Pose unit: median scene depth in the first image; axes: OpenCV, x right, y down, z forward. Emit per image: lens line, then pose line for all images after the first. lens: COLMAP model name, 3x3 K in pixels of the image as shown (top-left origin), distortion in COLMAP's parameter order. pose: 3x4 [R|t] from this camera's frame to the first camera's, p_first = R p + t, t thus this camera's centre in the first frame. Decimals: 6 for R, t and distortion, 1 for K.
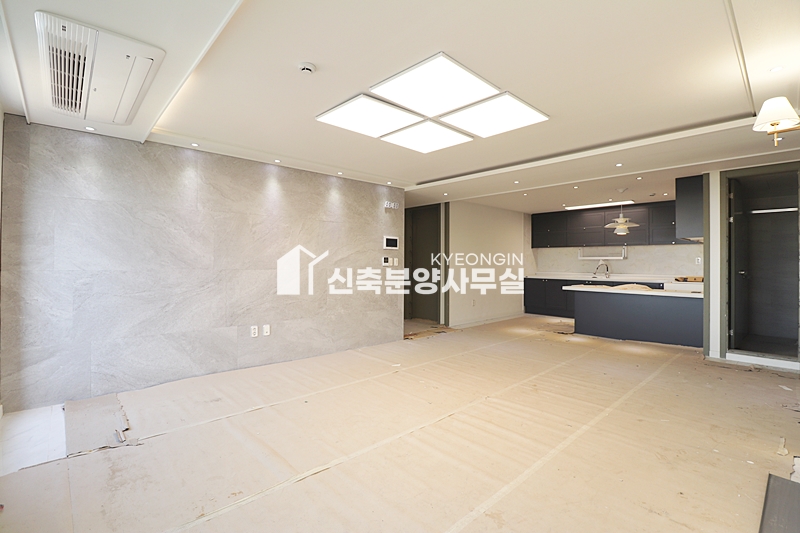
lens RADIAL K [[368.3, 0, 405.9], [0, 368.3, 264.2], [0, 0, 1]] dist [-0.007572, -0.003923]
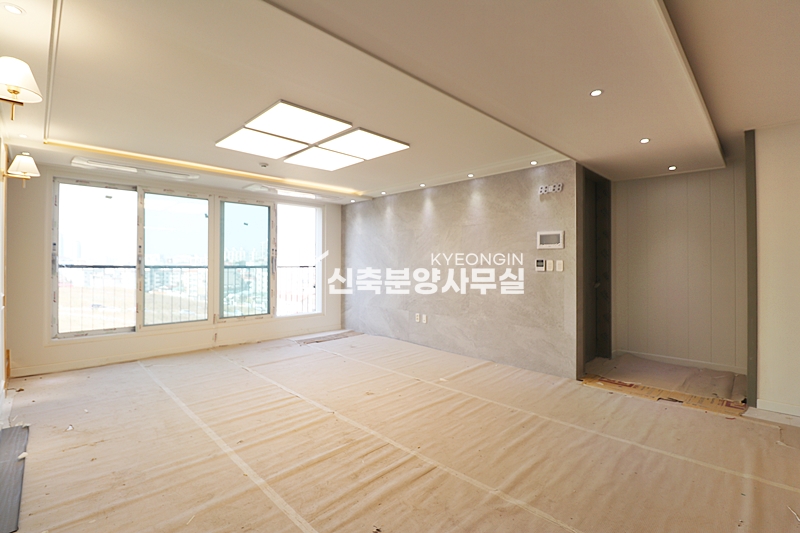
lens RADIAL K [[368.3, 0, 405.2], [0, 368.3, 259.2], [0, 0, 1]] dist [-0.007572, -0.003923]
pose [[0.032457, -0.015923, -0.999346, 0.899193], [-0.007917, 0.999838, -0.016188, -0.006061], [0.999442, 0.008437, 0.032325, 0.895264]]
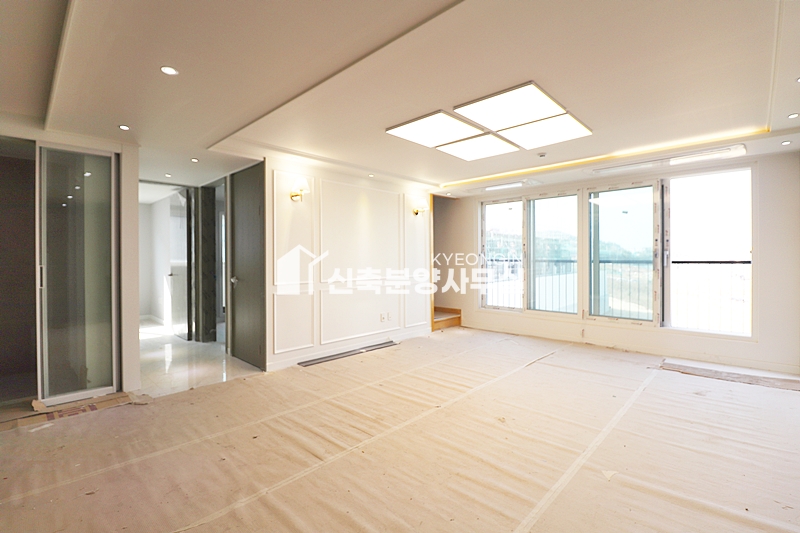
lens RADIAL K [[368.3, 0, 406.5], [0, 368.3, 262.1], [0, 0, 1]] dist [-0.007572, -0.003923]
pose [[-0.998258, -0.000157, -0.059003, 0.278380], [-0.001130, 0.999864, 0.016462, -0.013400], [0.058992, 0.016500, -0.998122, 1.494003]]
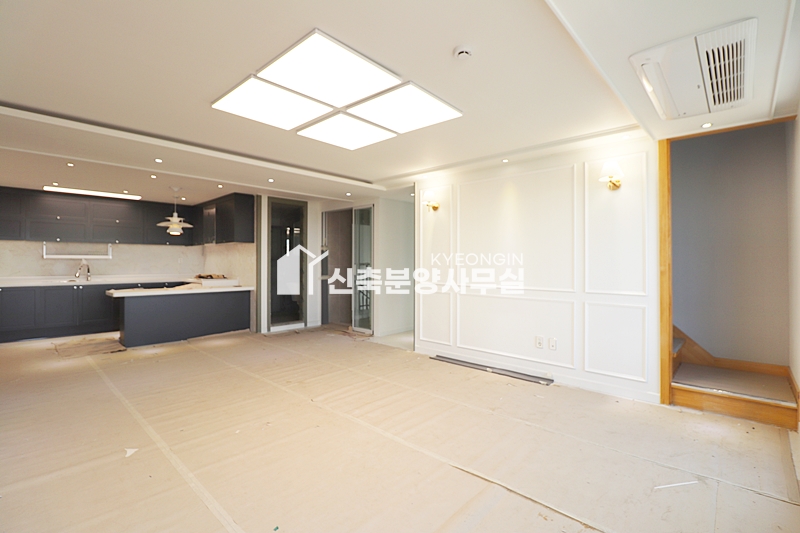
lens RADIAL K [[368.3, 0, 407.8], [0, 368.3, 261.8], [0, 0, 1]] dist [-0.007572, -0.003923]
pose [[-0.078658, -0.003982, 0.996894, -0.615156], [0.003367, 0.999985, 0.004260, -0.011878], [-0.996896, 0.003692, -0.078643, 0.639976]]
